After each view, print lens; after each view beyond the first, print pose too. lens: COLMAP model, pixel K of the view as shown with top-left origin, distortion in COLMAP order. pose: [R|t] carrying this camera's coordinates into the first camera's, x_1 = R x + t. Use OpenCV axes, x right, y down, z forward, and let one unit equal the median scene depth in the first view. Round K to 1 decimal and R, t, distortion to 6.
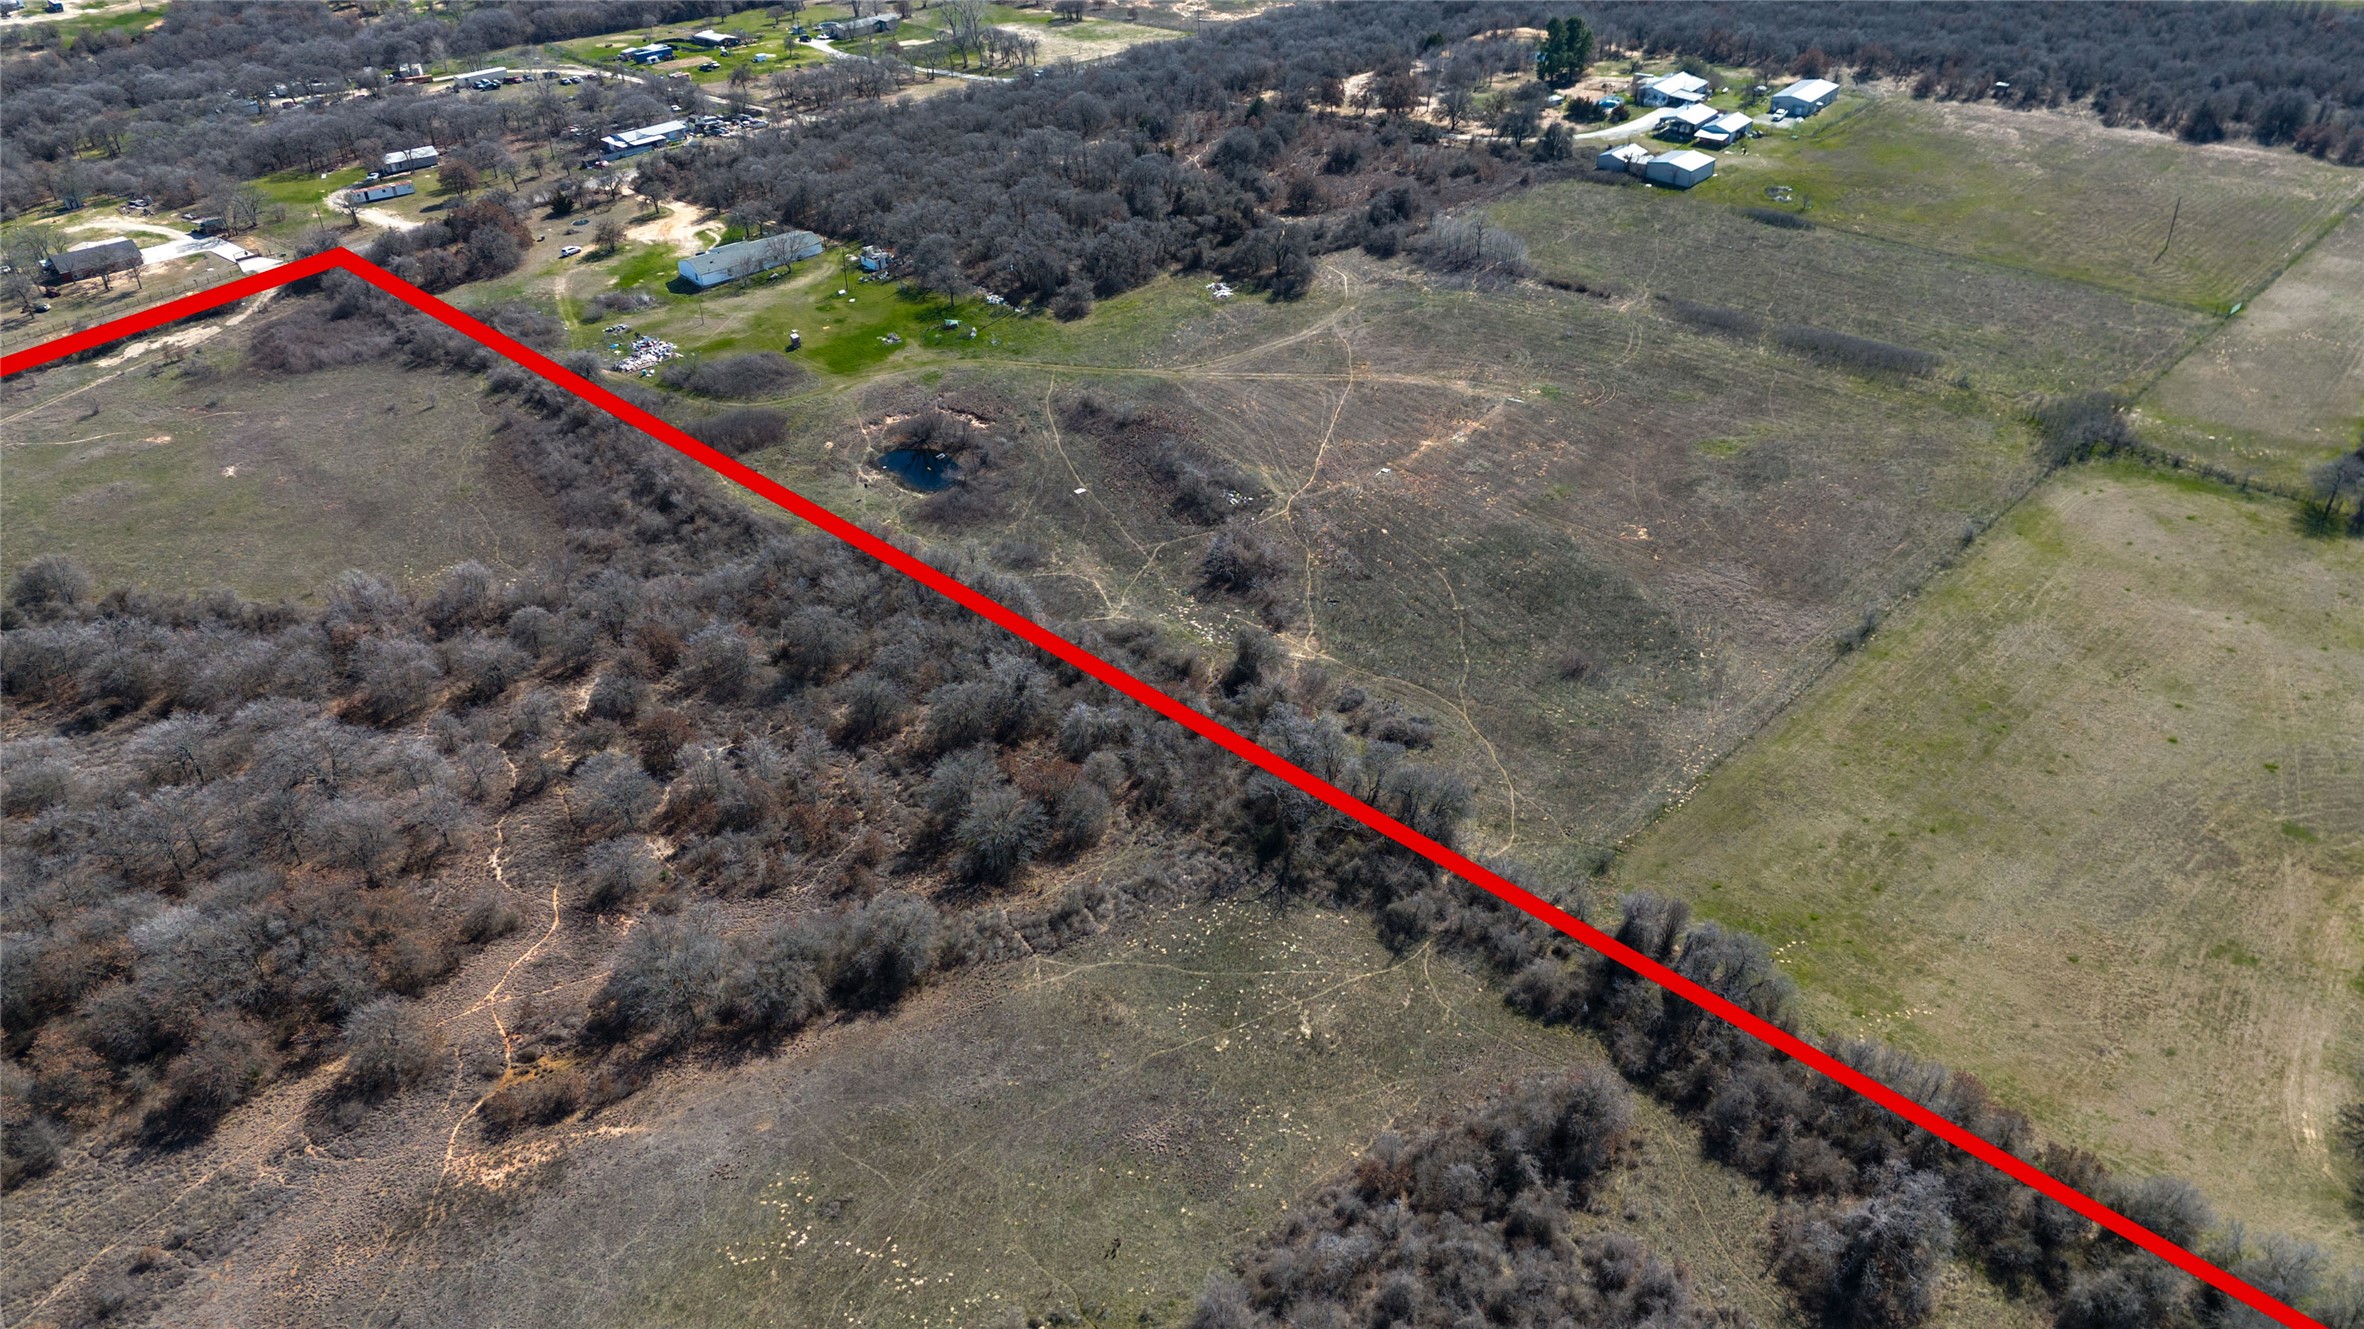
lens RADIAL K [[1736.3, 0, 1188.4], [0, 1736.3, 656.5], [0, 0, 1]] dist [0.076290, -0.067742]
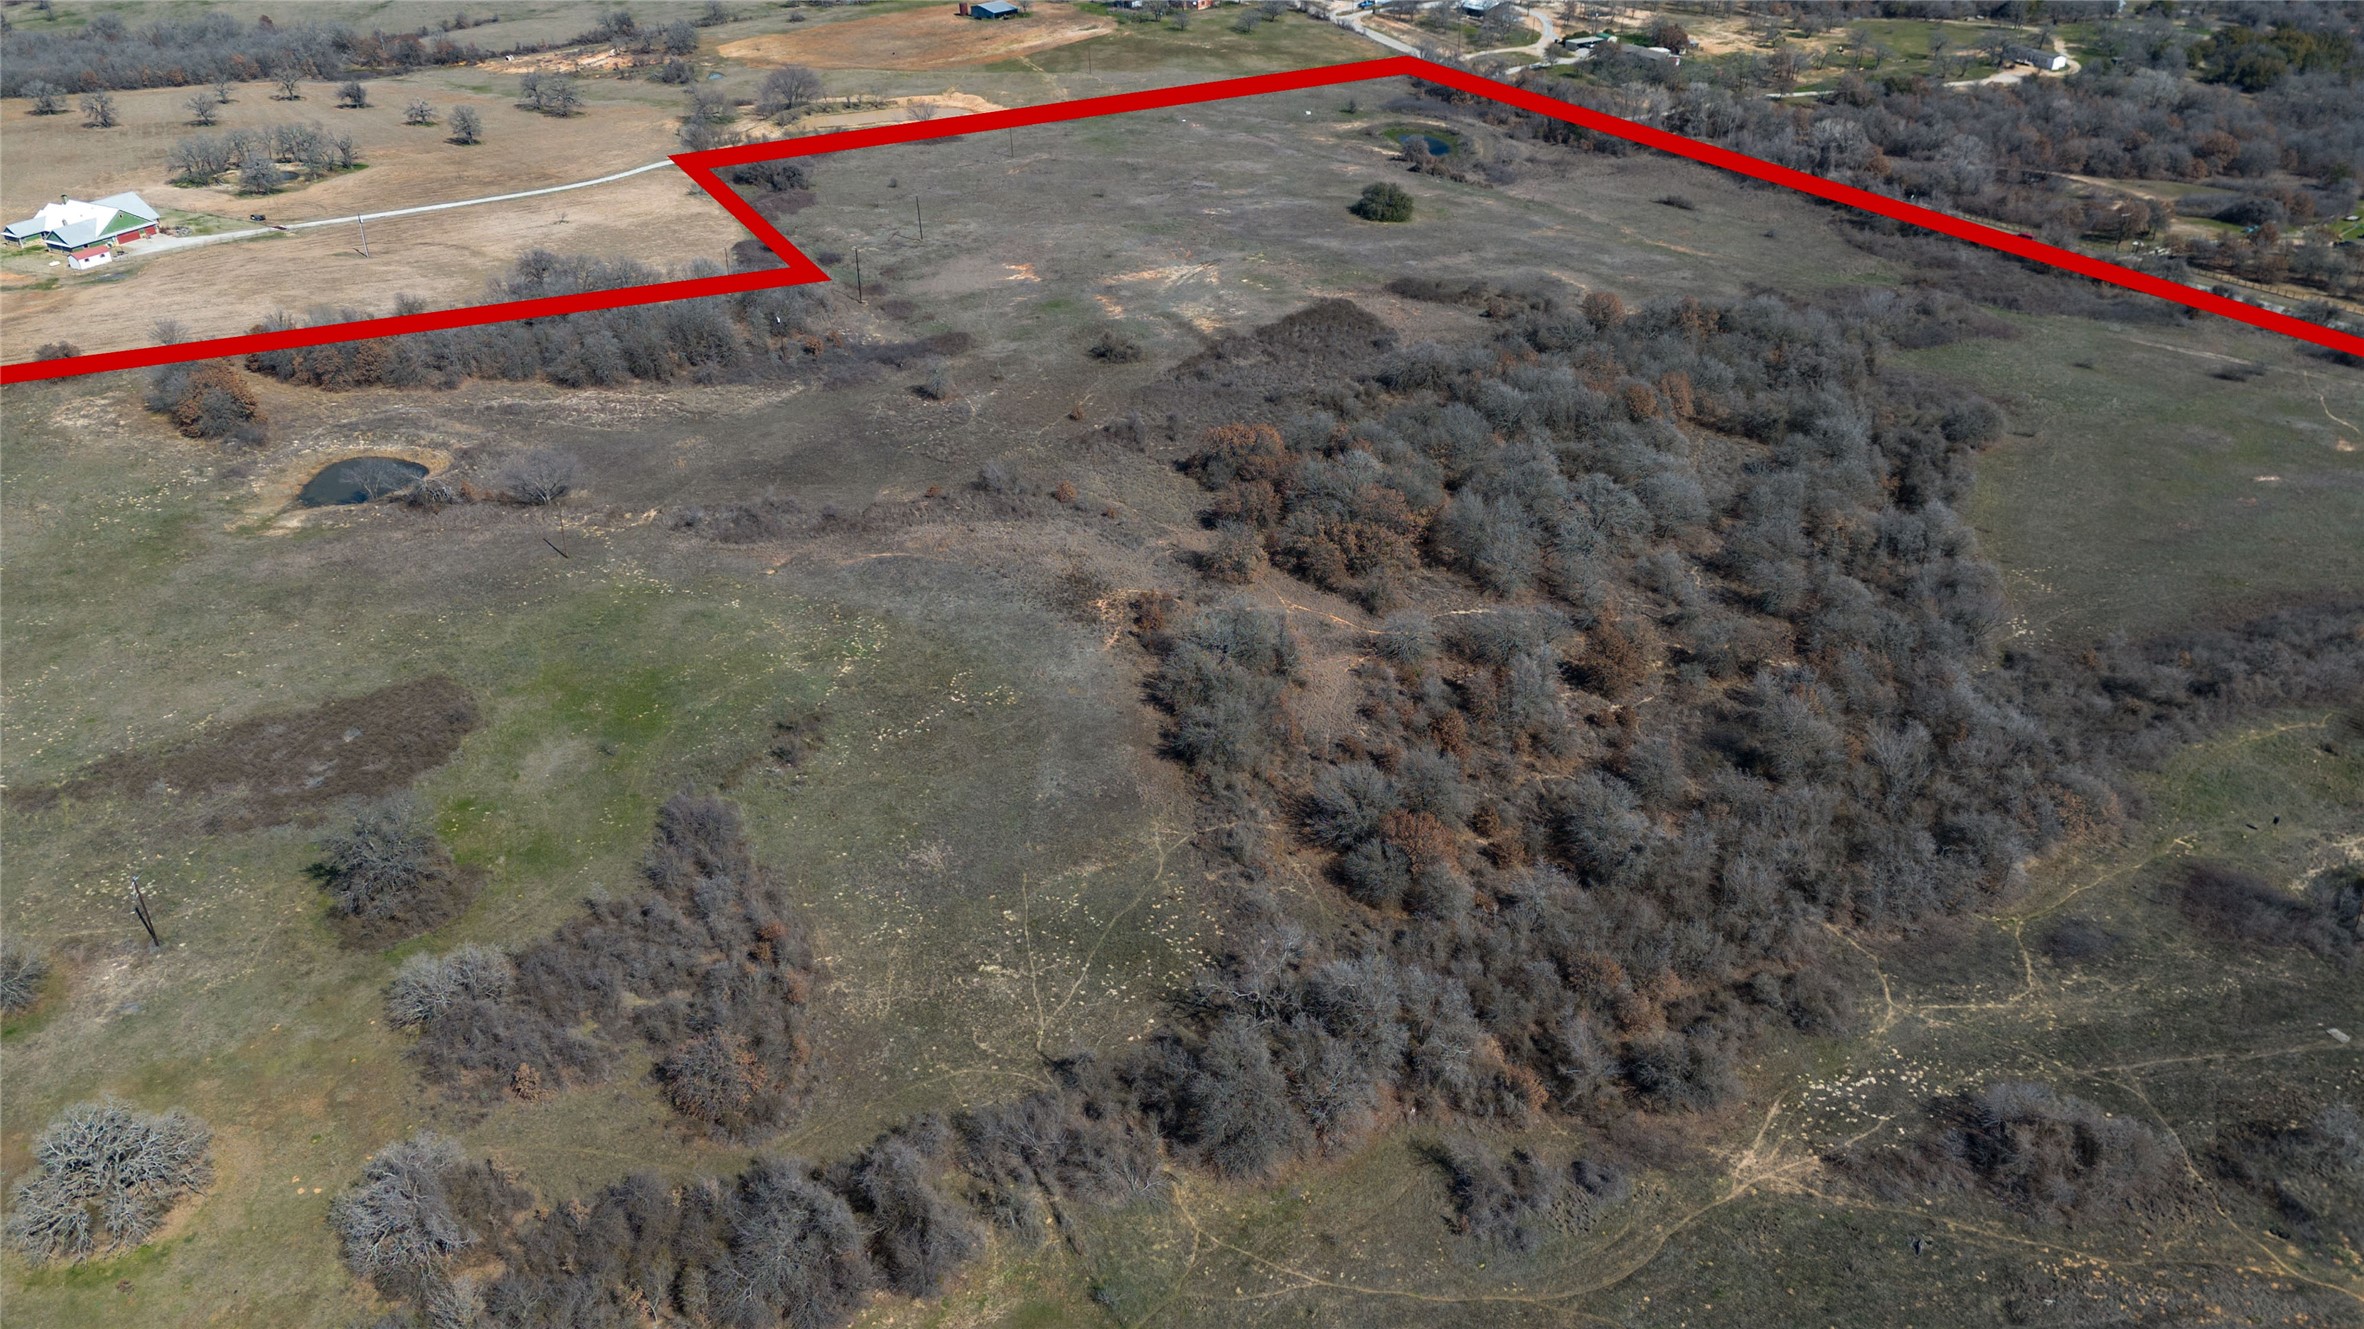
lens RADIAL K [[1736.3, 0, 1177.8], [0, 1736.3, 665.1], [0, 0, 1]] dist [0.076290, -0.067742]
pose [[-0.307031, 0.502420, -0.808274, 0.706235], [-0.489727, 0.644813, 0.586841, -0.499744], [0.816026, 0.576012, 0.048071, 0.885956]]
